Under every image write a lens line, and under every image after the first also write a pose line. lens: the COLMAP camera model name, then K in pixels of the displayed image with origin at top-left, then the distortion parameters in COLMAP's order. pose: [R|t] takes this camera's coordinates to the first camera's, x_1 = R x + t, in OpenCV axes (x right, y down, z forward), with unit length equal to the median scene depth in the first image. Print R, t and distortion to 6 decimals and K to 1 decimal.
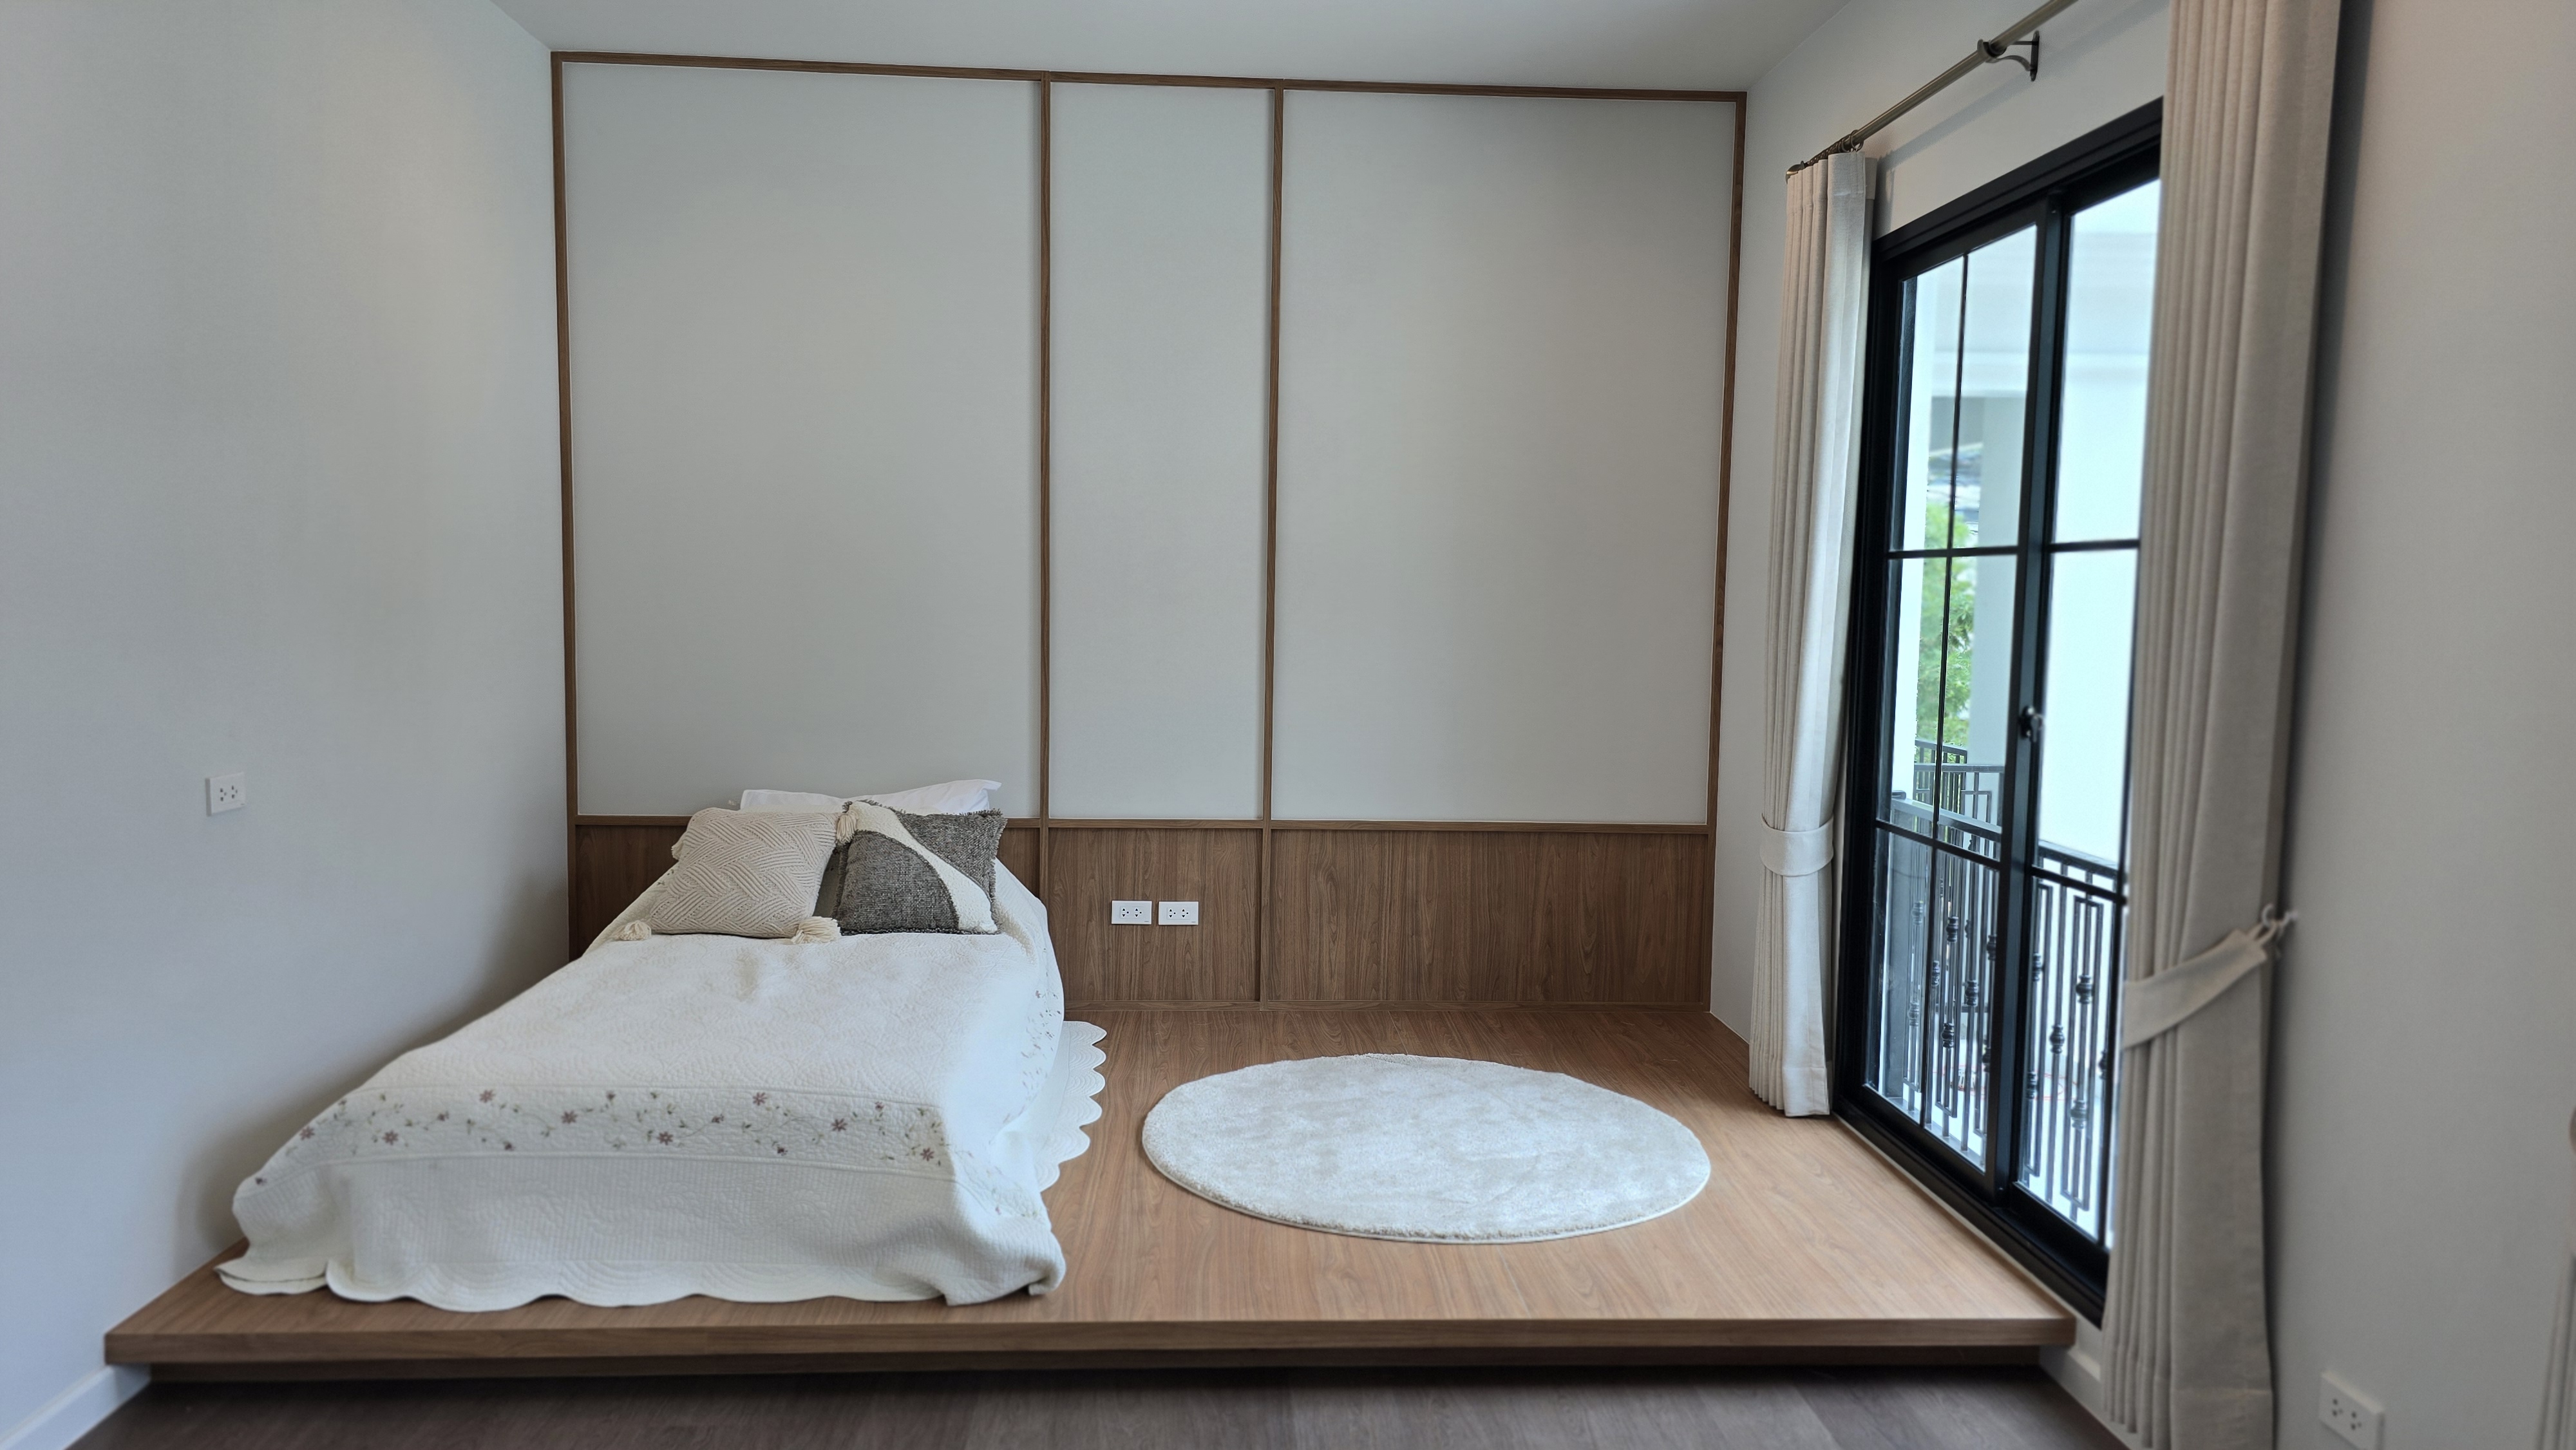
lens RADIAL K [[1713.9, 0, 1288.0], [0, 1713.9, 725.0], [0, 0, 1]] dist [-0.001099, -0.000329]
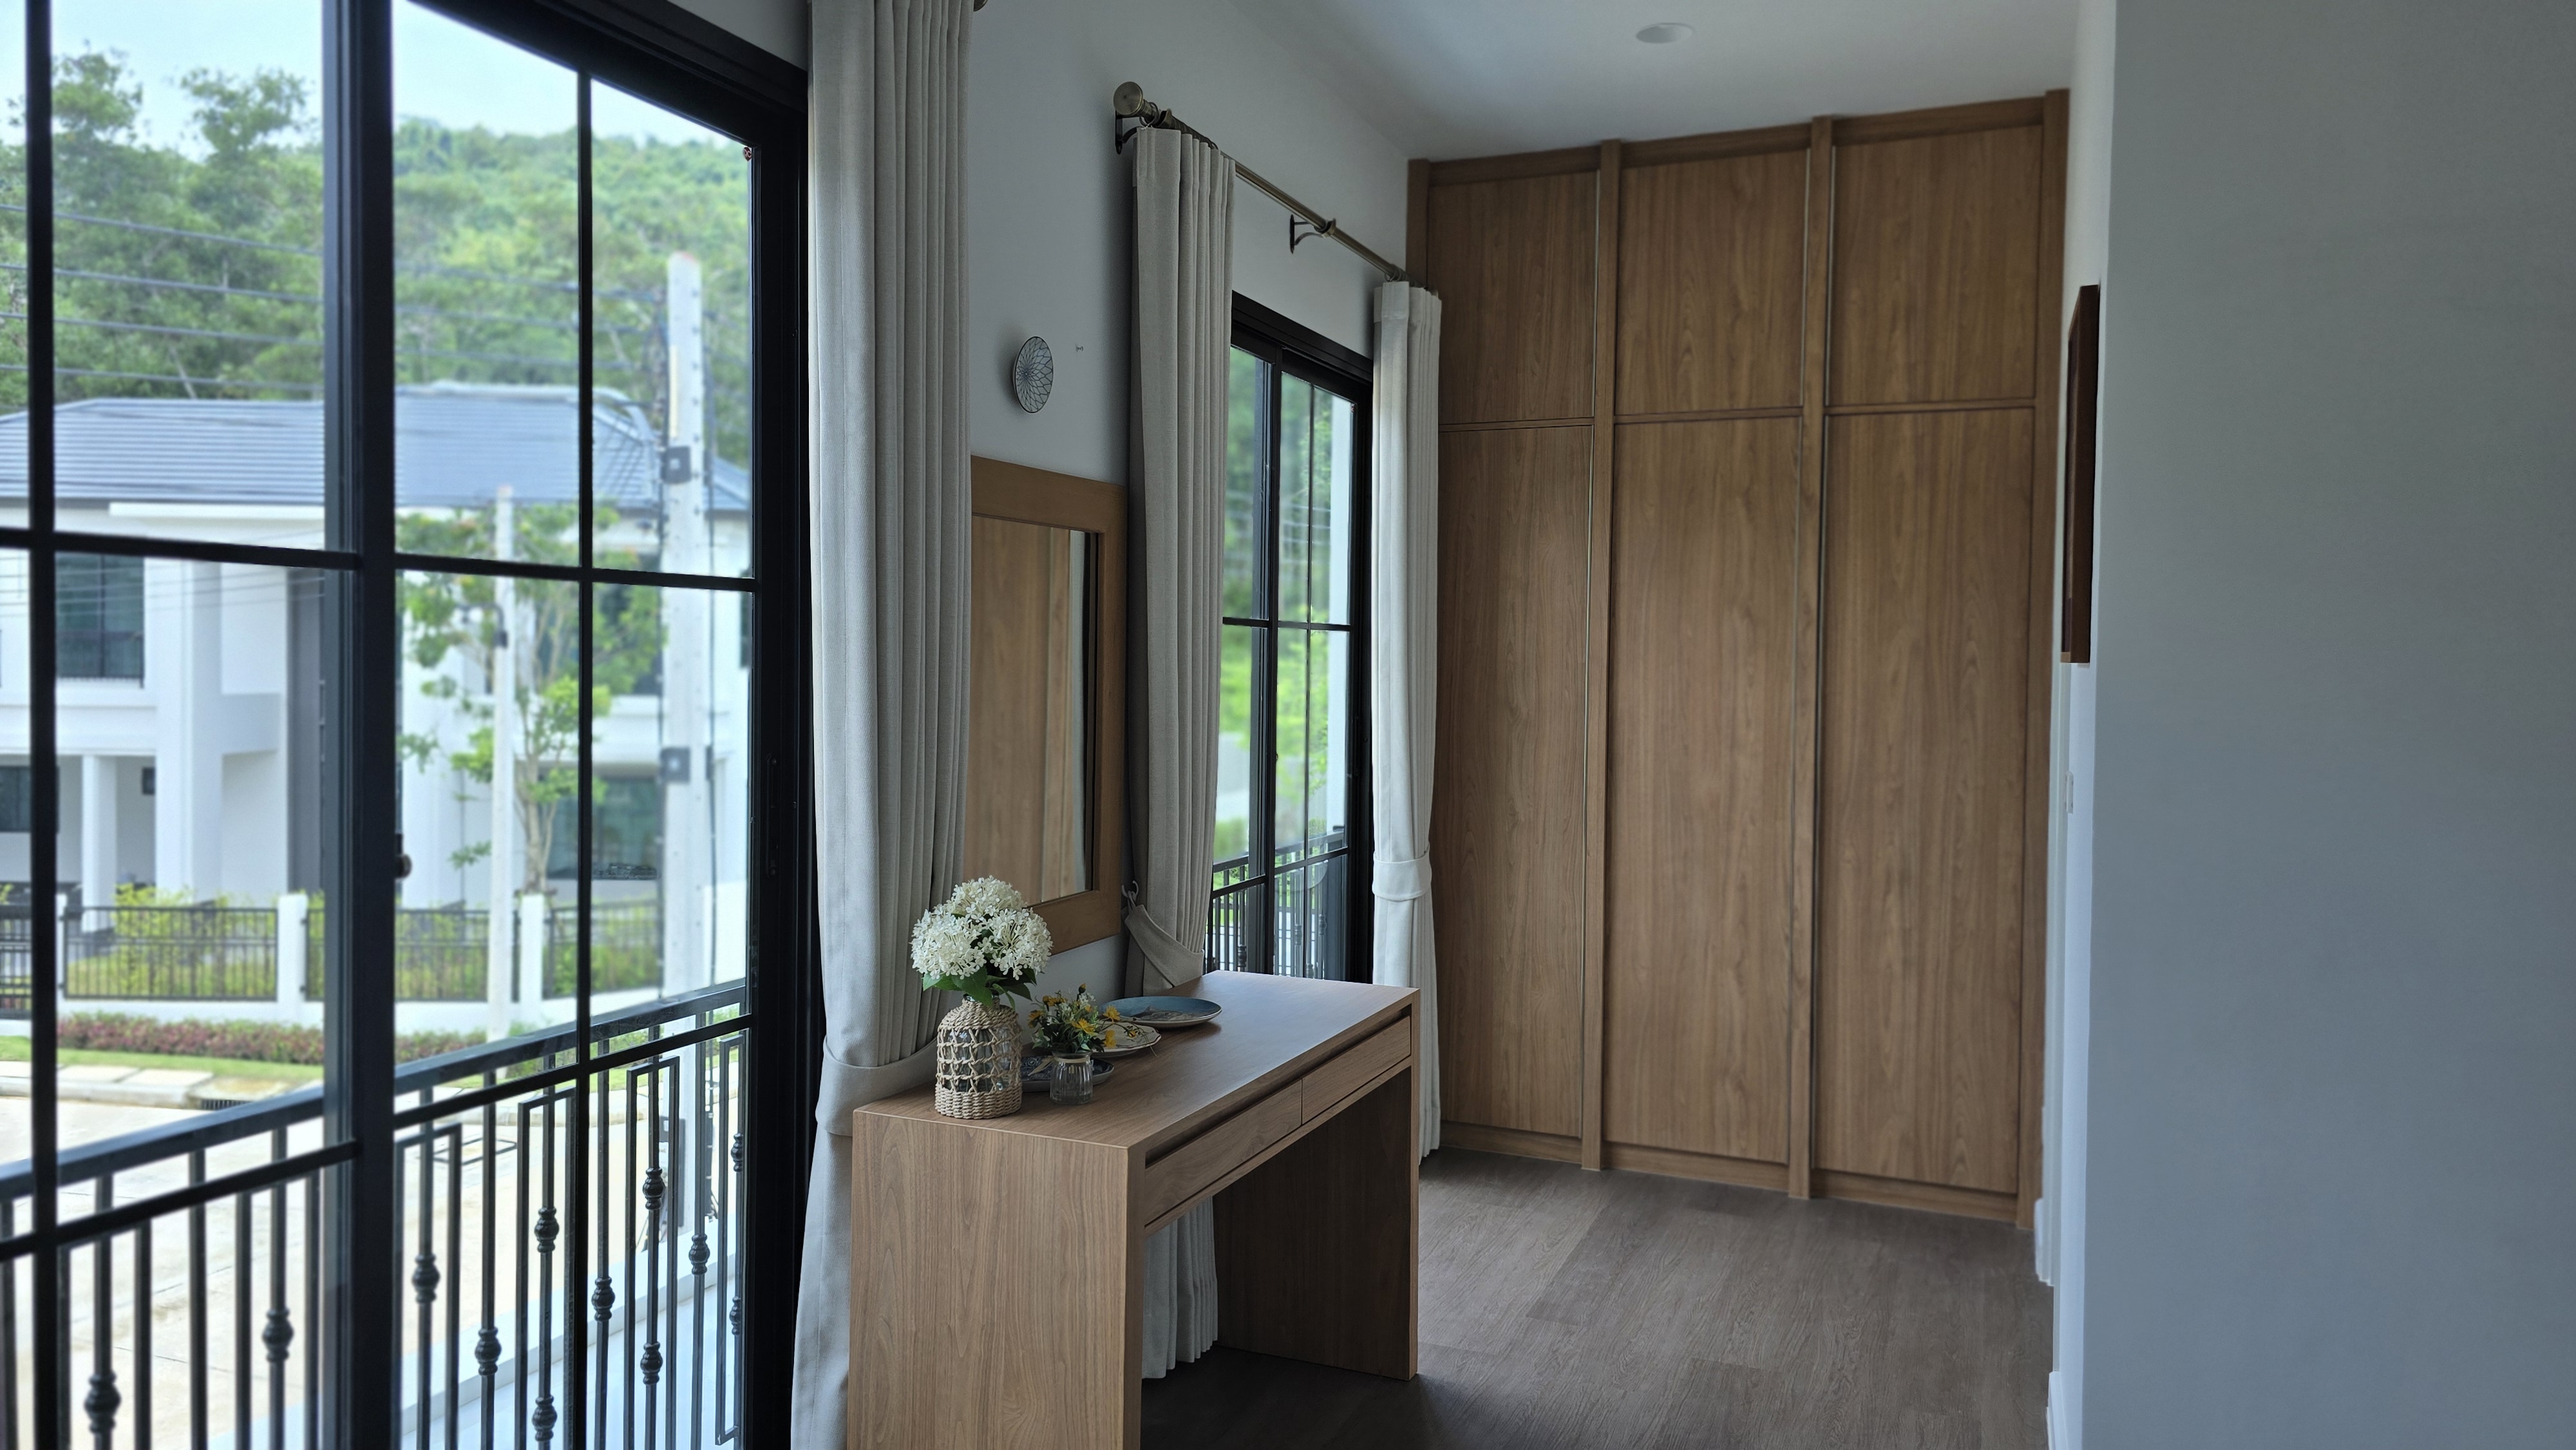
lens RADIAL K [[1713.9, 0, 1288.0], [0, 1713.9, 725.0], [0, 0, 1]] dist [-0.001099, -0.000329]
pose [[-0.897419, -0.038397, 0.439505, -0.085810], [0.014242, 0.993165, 0.115849, -0.115857], [-0.440949, 0.110225, -0.890738, 1.442721]]
